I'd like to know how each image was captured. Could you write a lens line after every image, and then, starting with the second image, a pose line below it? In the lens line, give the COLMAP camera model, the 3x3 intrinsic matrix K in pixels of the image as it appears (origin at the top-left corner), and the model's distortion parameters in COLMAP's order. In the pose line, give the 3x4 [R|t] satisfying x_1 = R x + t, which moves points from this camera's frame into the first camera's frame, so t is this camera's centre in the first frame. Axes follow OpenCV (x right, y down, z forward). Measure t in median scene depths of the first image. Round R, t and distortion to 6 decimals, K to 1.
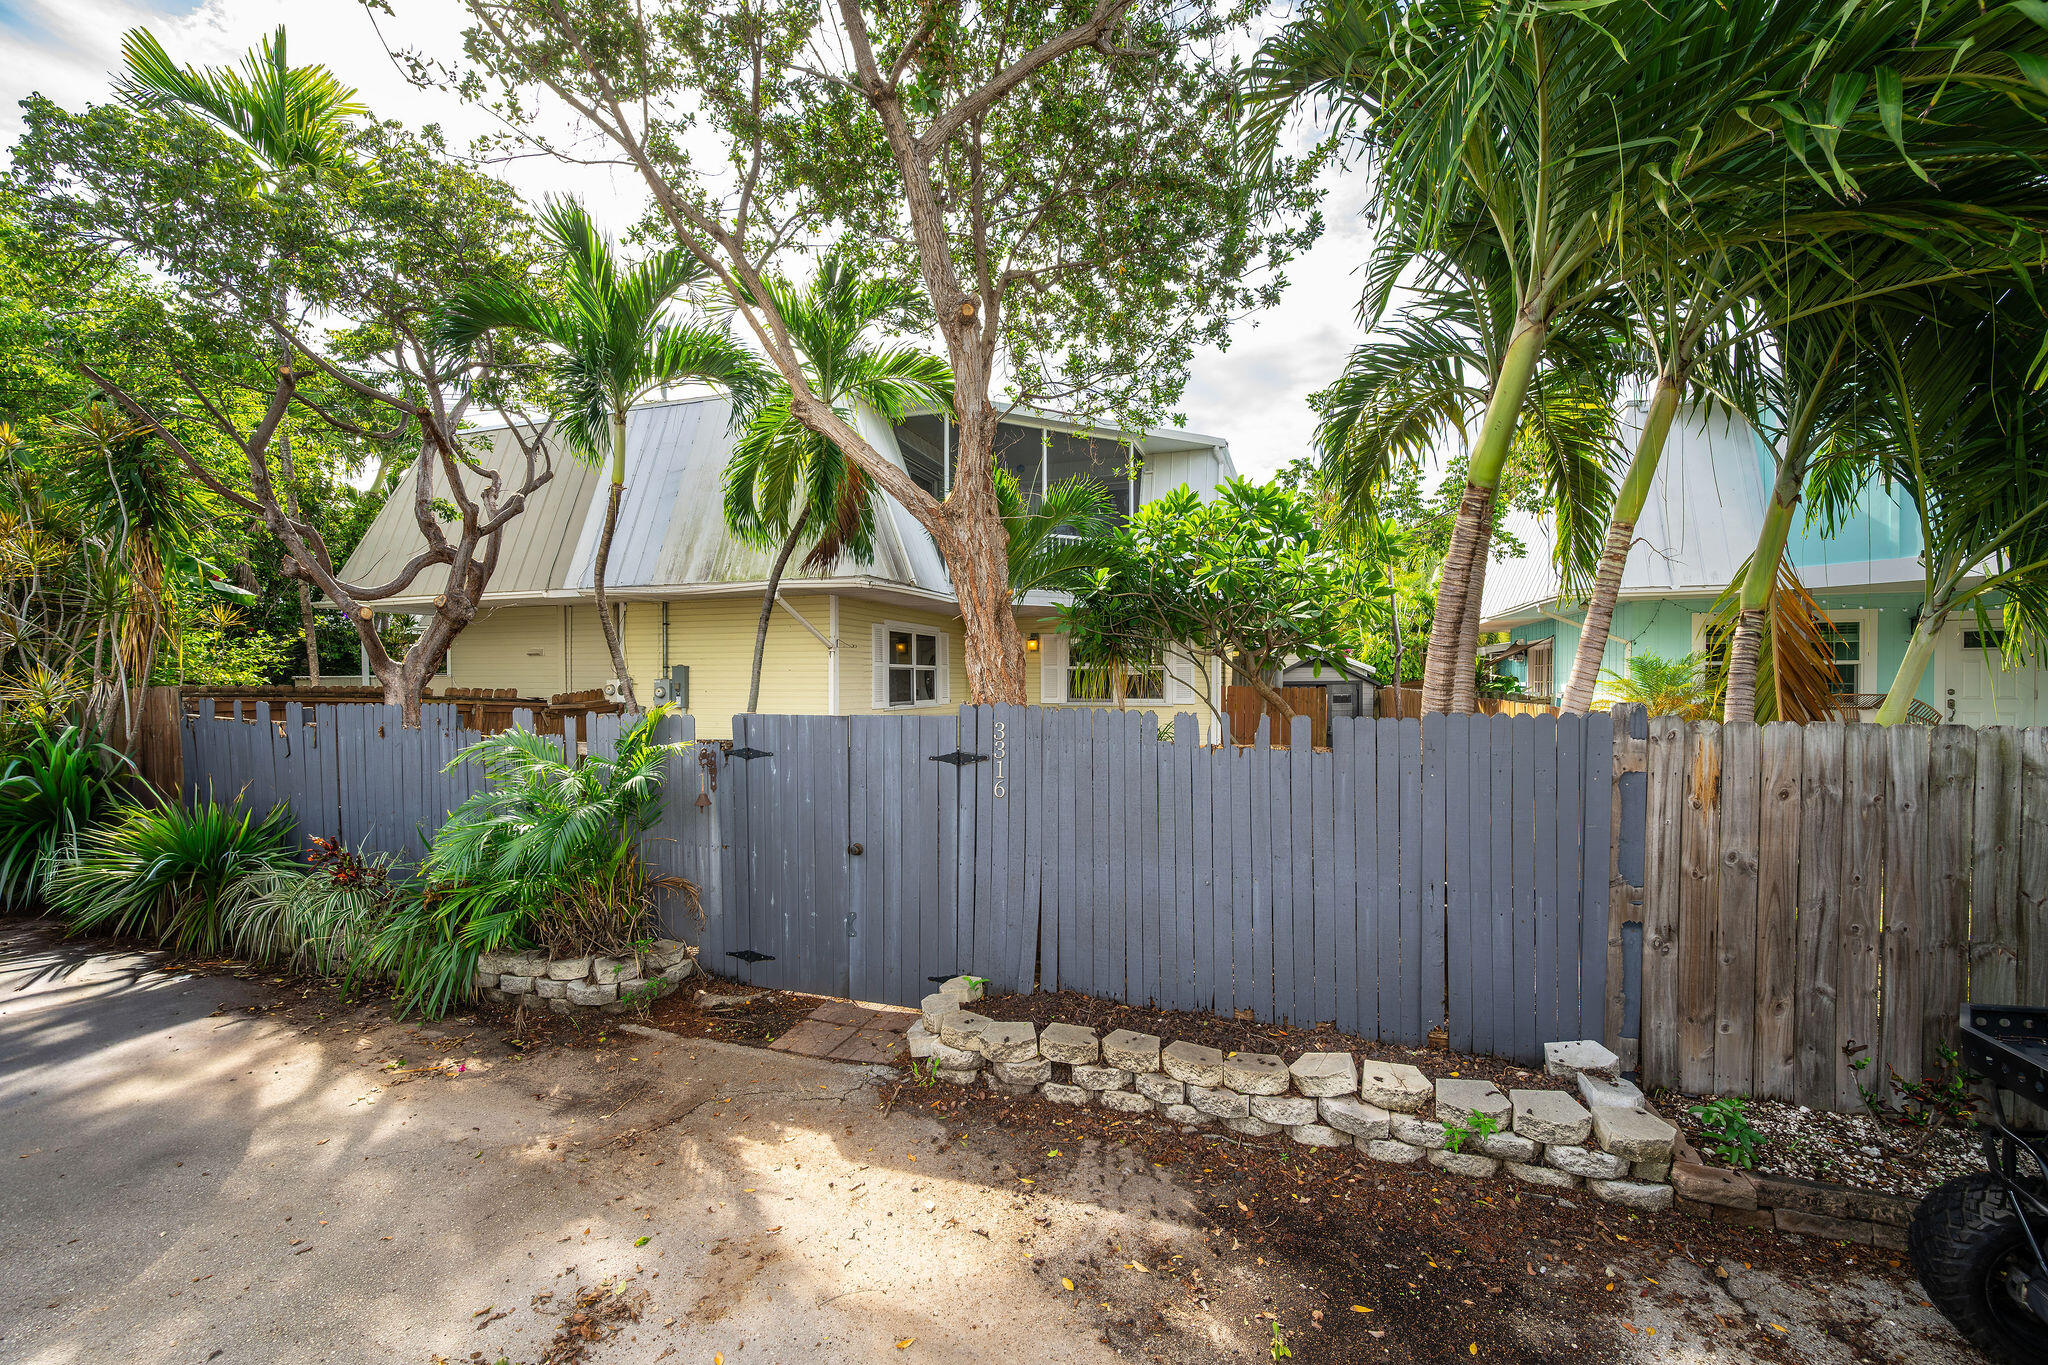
lens RADIAL K [[806.9, 0, 1026.2], [0, 806.9, 688.9], [0, 0, 1]] dist [-0.000930, 0.000217]
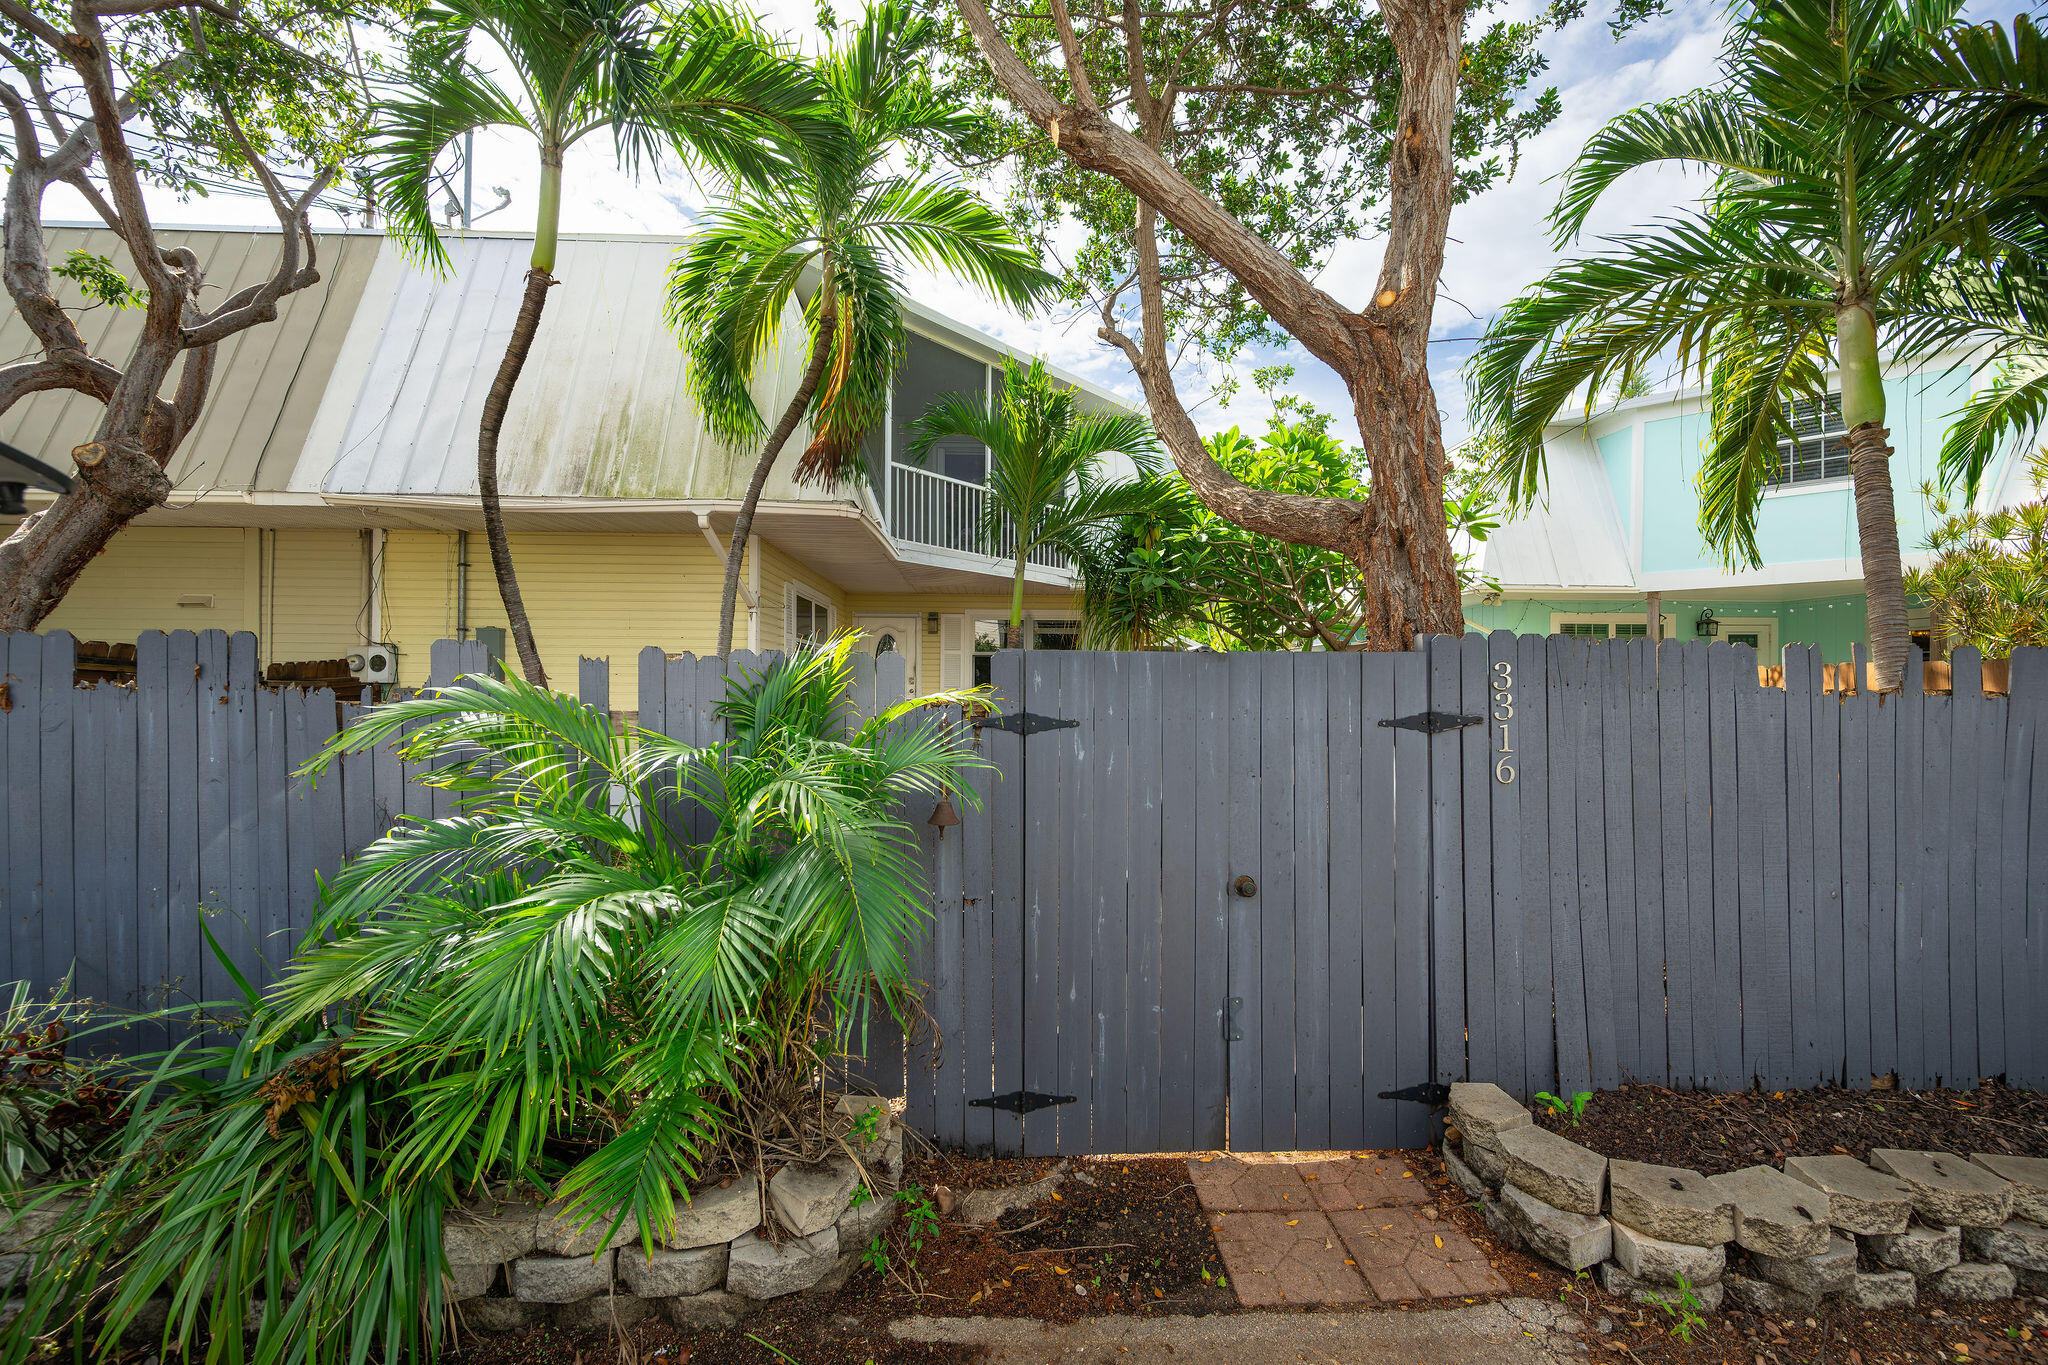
lens RADIAL K [[796.3, 0, 1044.9], [0, 796.3, 685.5], [0, 0, 1]] dist [-0.001971, -0.000213]
pose [[0.935719, 0.008243, 0.352651, -0.521653], [-0.002917, 0.999874, -0.015632, 0.063510], [-0.352735, 0.013598, 0.935624, 0.500212]]
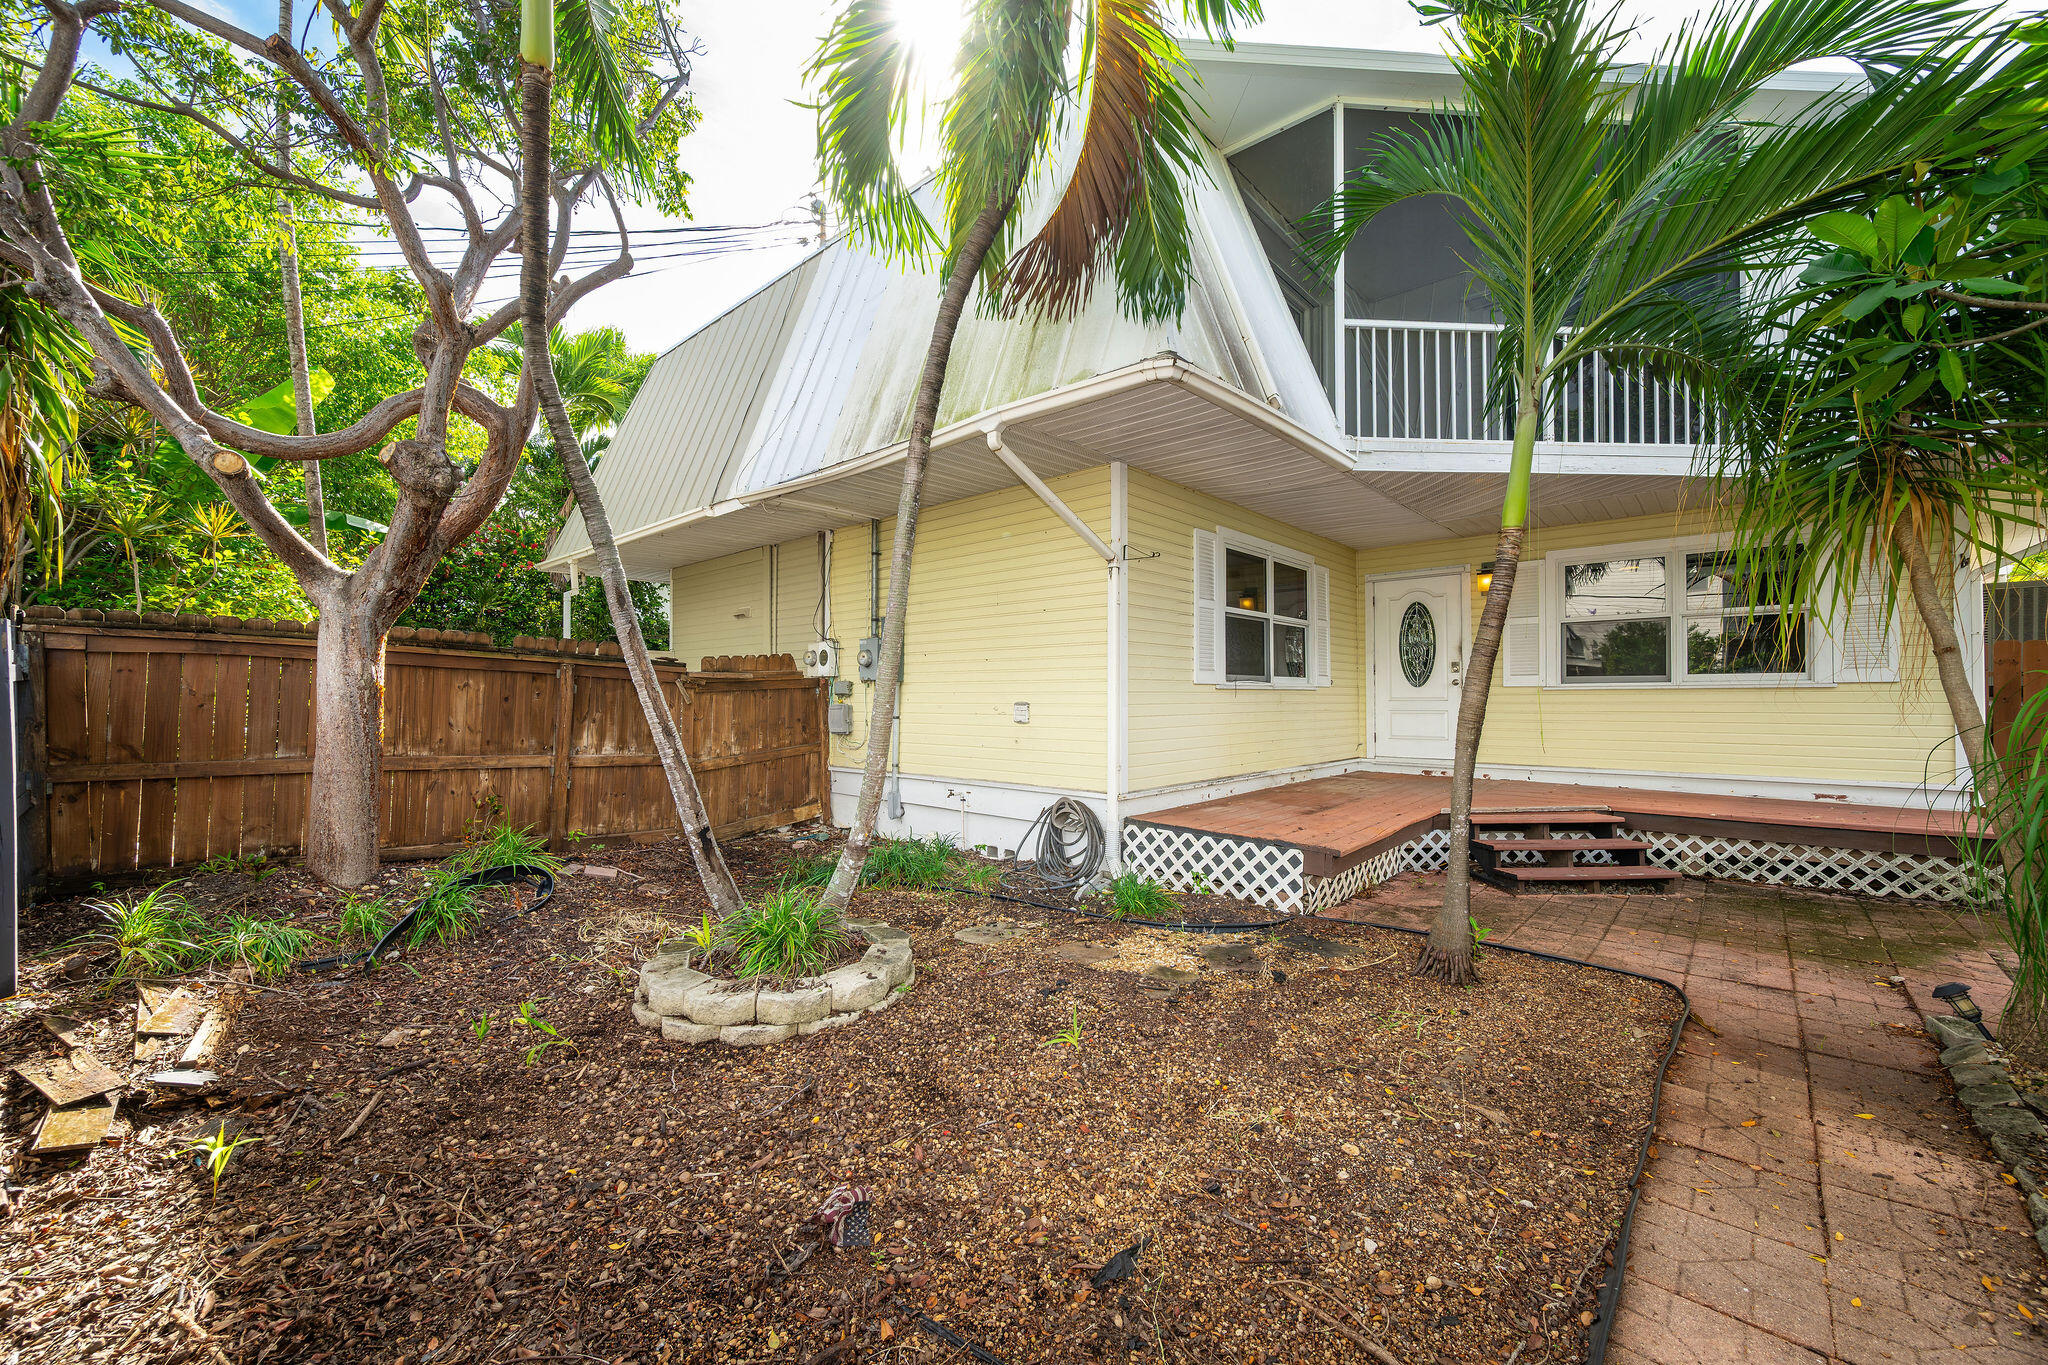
lens RADIAL K [[806.9, 0, 1026.2], [0, 806.9, 688.9], [0, 0, 1]] dist [-0.000930, 0.000217]
pose [[0.912059, -0.006523, -0.410007, -0.159938], [-0.002315, 0.999776, -0.021056, 0.095844], [0.410052, 0.020153, 0.911839, 1.042540]]
